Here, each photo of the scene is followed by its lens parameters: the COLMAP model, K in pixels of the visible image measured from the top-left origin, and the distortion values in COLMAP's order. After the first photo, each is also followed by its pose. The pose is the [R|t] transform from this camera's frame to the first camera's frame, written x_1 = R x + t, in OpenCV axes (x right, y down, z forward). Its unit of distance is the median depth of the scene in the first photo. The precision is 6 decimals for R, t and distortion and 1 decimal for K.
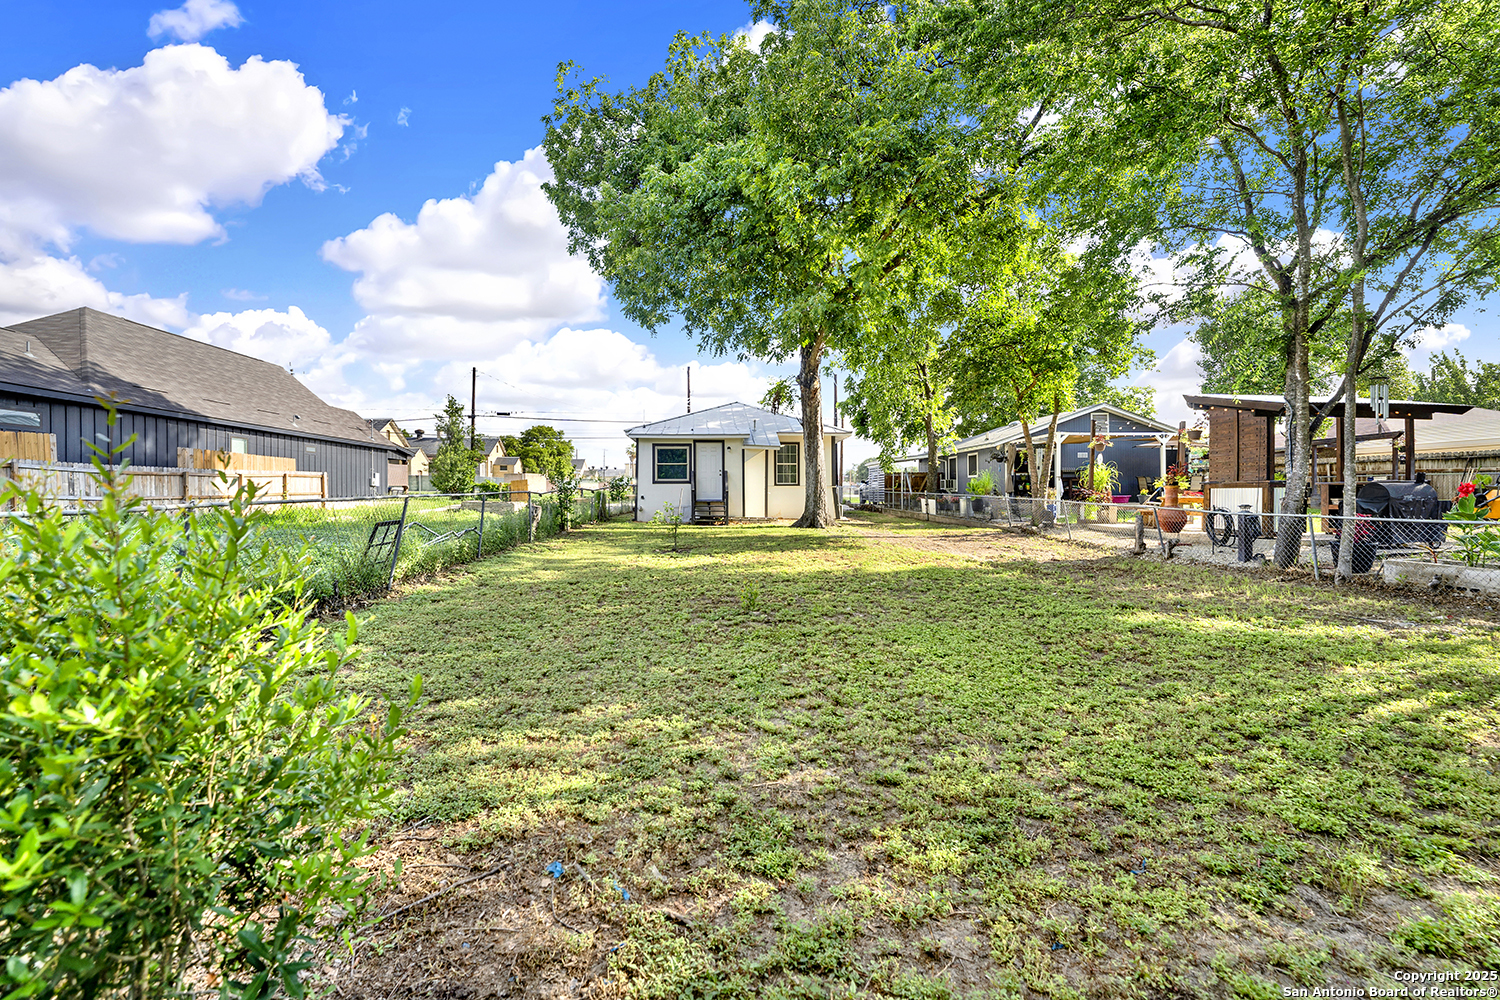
lens RADIAL K [[631.2, 0, 750.0], [0, 631.2, 500.0], [0, 0, 1]] dist [-0.030710, 0.004771]
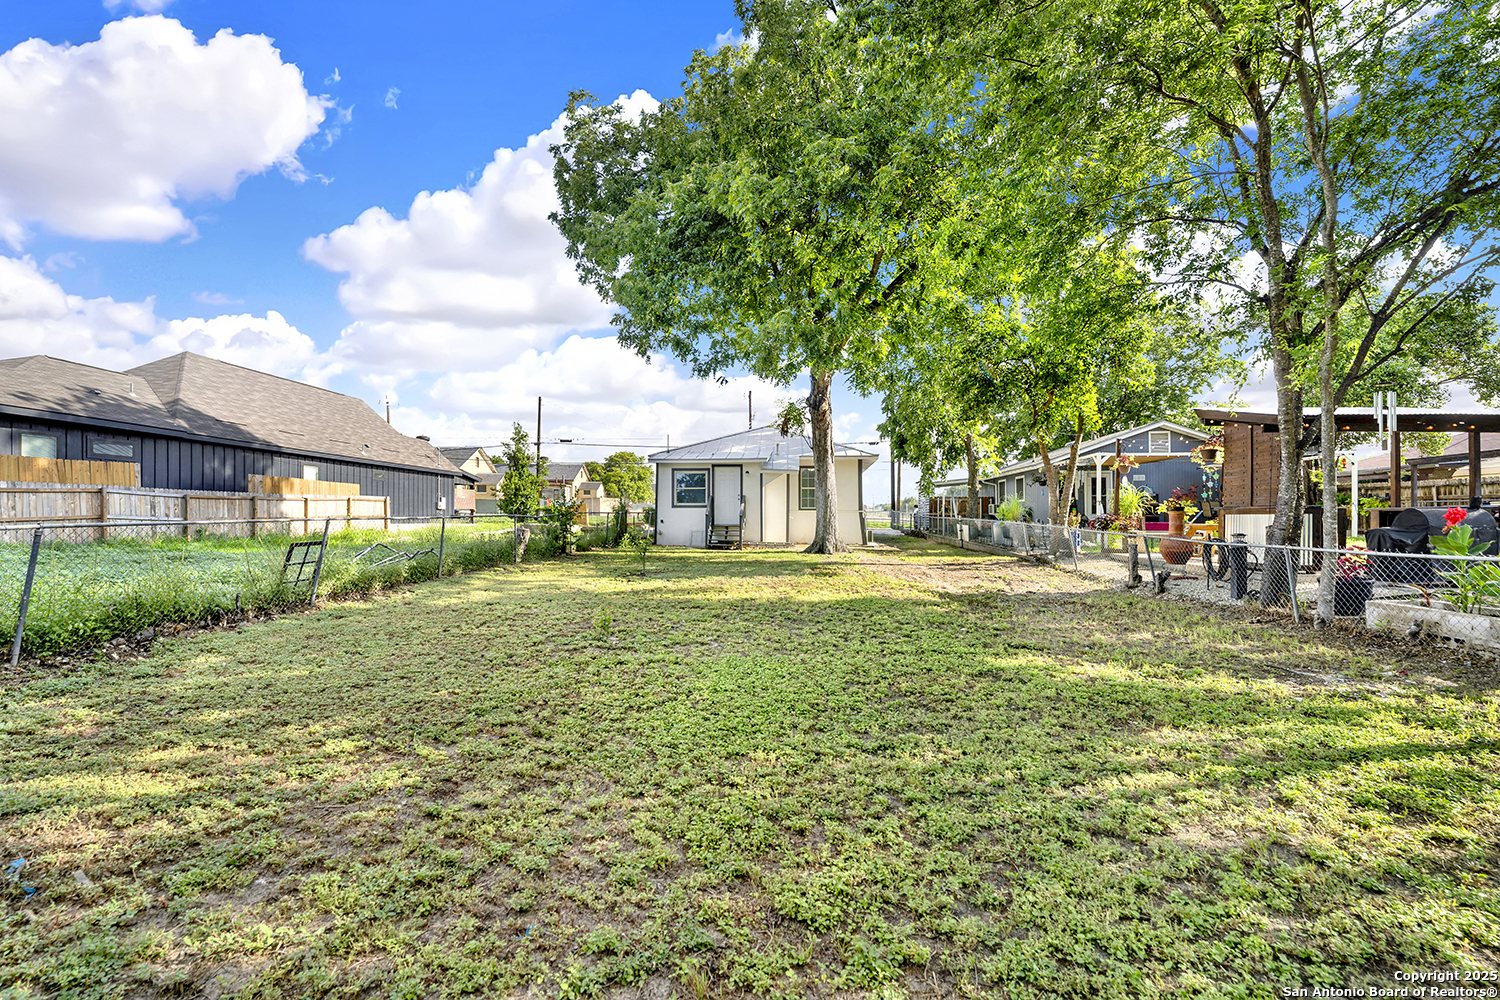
lens RADIAL K [[630.2, 0, 741.1], [0, 630.2, 518.5], [0, 0, 1]] dist [-0.023672, 0.000223]
pose [[0.989062, 0.004859, -0.147422, 0.109131], [-0.006250, 0.999940, -0.008976, -0.000580], [0.147370, 0.009799, 0.989033, 0.016539]]
